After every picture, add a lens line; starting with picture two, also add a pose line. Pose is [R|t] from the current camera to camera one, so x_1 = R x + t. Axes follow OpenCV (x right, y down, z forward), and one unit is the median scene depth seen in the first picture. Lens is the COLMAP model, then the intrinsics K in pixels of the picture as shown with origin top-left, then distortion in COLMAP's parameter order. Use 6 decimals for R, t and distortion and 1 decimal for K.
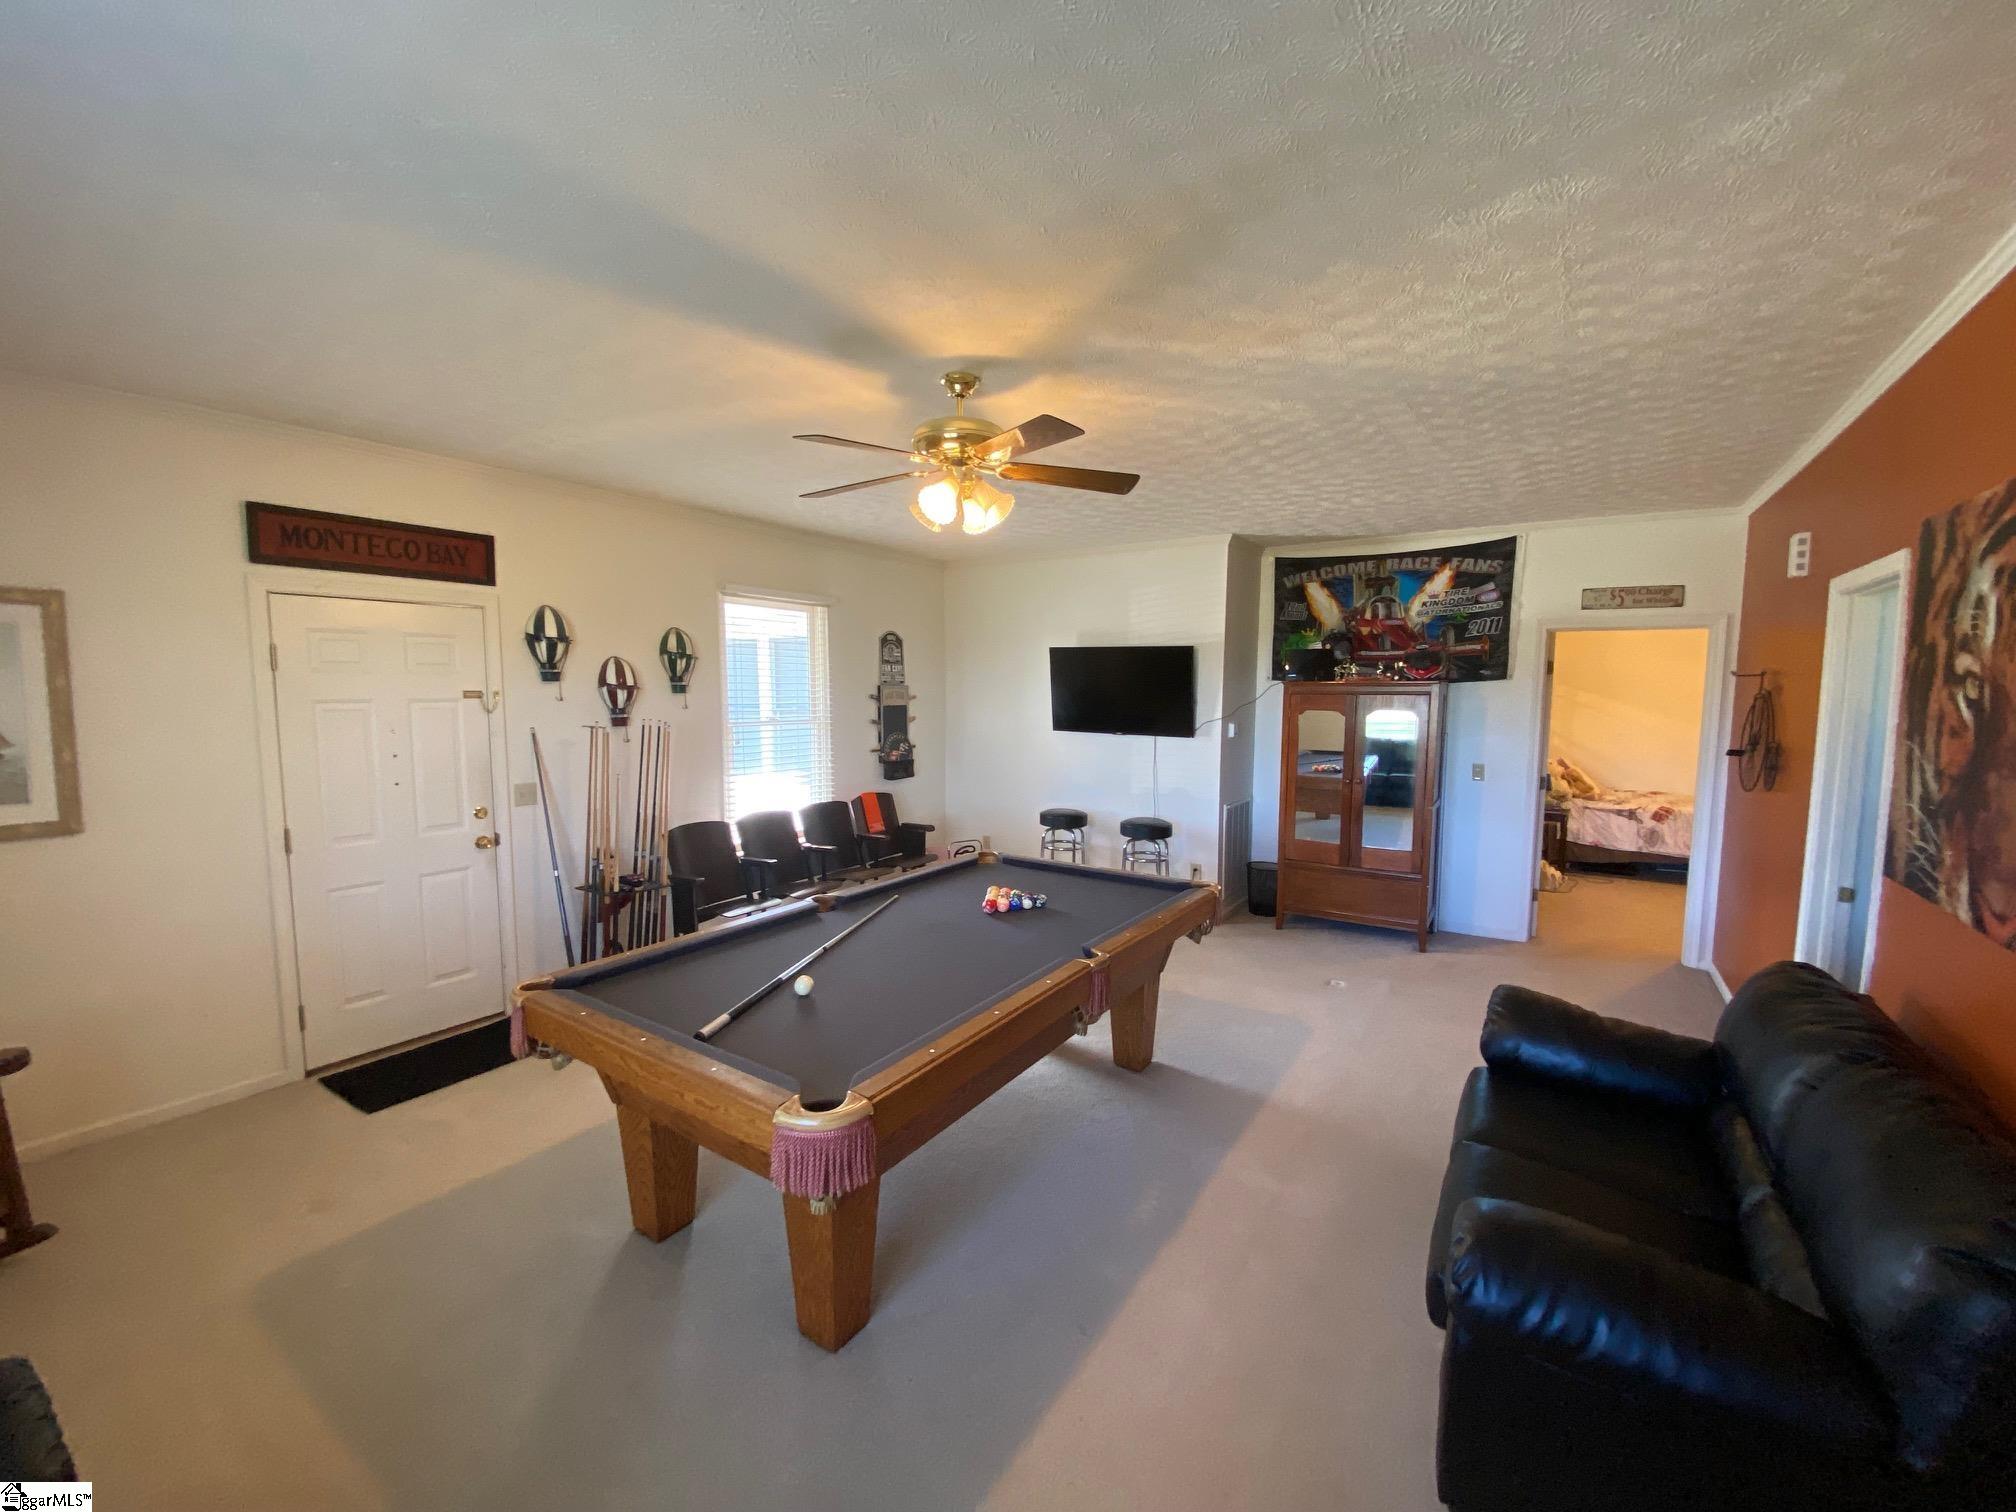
lens RADIAL K [[812.5, 0, 1008.0], [0, 812.5, 756.0], [0, 0, 1]] dist [0.031863, -0.039365]
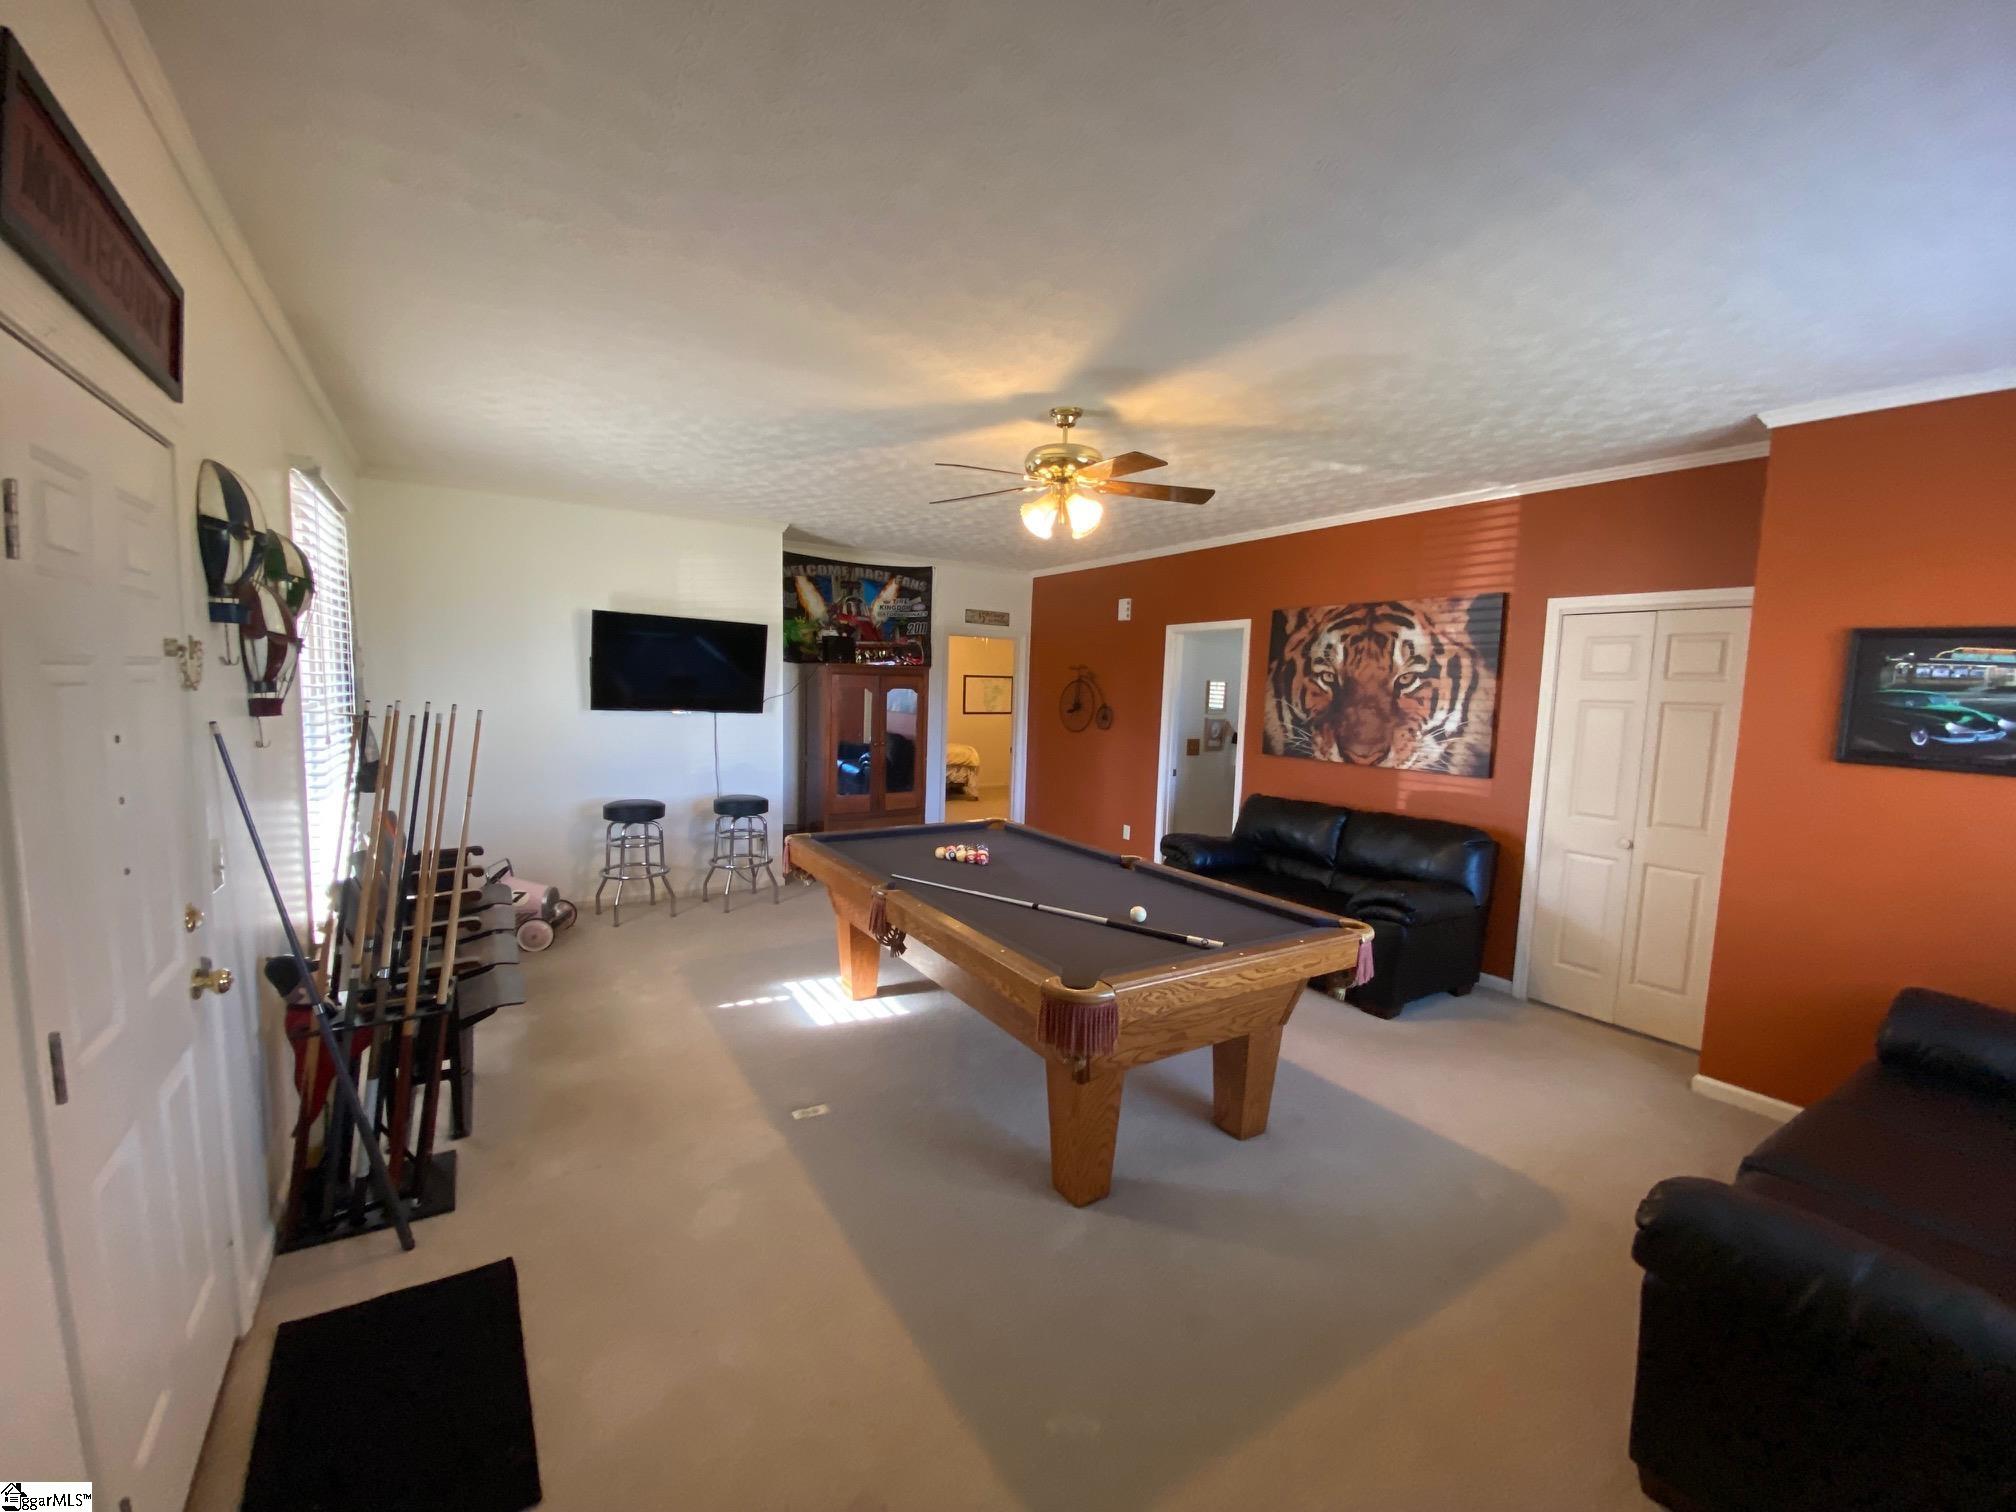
lens RADIAL K [[812.5, 0, 1008.0], [0, 812.5, 756.0], [0, 0, 1]] dist [0.031863, -0.039365]
pose [[0.374189, -0.074932, 0.924320, -0.651582], [0.052864, 0.996833, 0.059410, -0.014835], [-0.925844, 0.026633, 0.376965, 0.333971]]
